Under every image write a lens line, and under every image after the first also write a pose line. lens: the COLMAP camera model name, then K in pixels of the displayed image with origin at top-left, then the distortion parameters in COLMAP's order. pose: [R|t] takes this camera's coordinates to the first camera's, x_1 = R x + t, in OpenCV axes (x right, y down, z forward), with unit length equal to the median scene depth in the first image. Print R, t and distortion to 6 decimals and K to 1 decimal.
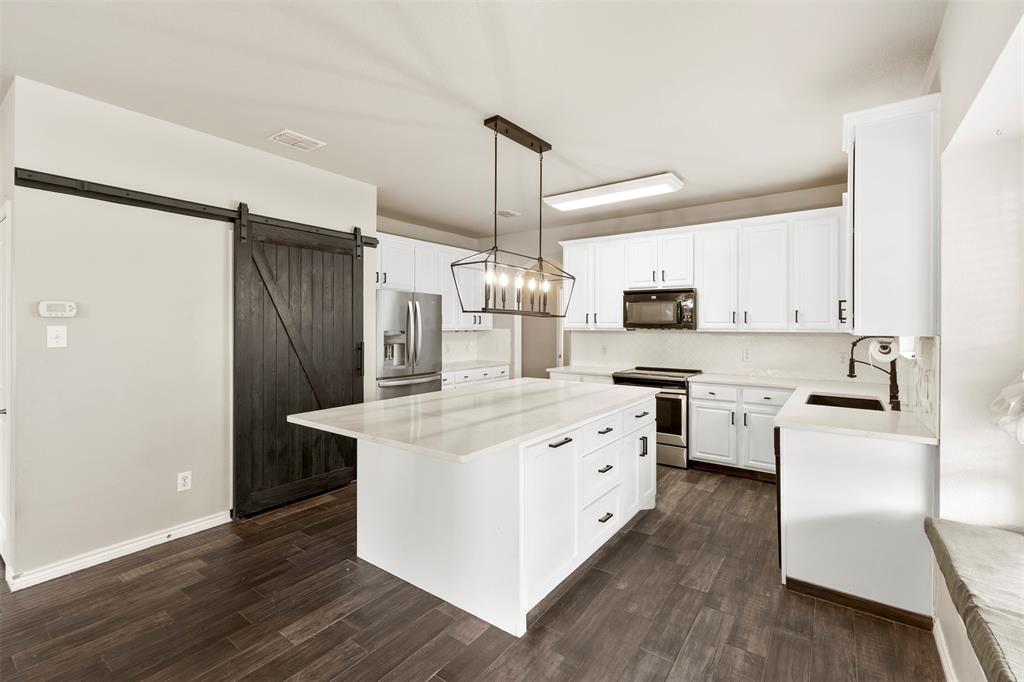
lens RADIAL K [[453.2, 0, 515.7], [0, 453.2, 325.3], [0, 0, 1]] dist [0.003507, -0.001981]
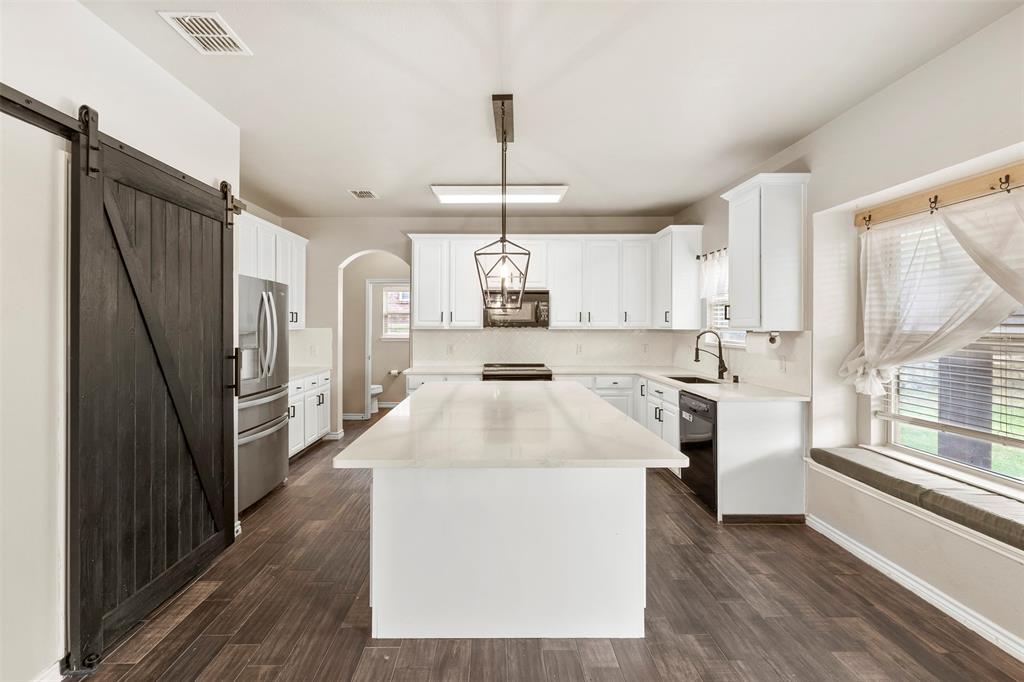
lens RADIAL K [[453.2, 0, 500.2], [0, 453.2, 323.3], [0, 0, 1]] dist [0.003507, -0.001981]
pose [[0.804026, 0.000241, 0.594594, -0.441636], [0.000531, 0.999999, -0.001122, -0.000332], [-0.594594, 0.001218, 0.804025, 0.203665]]
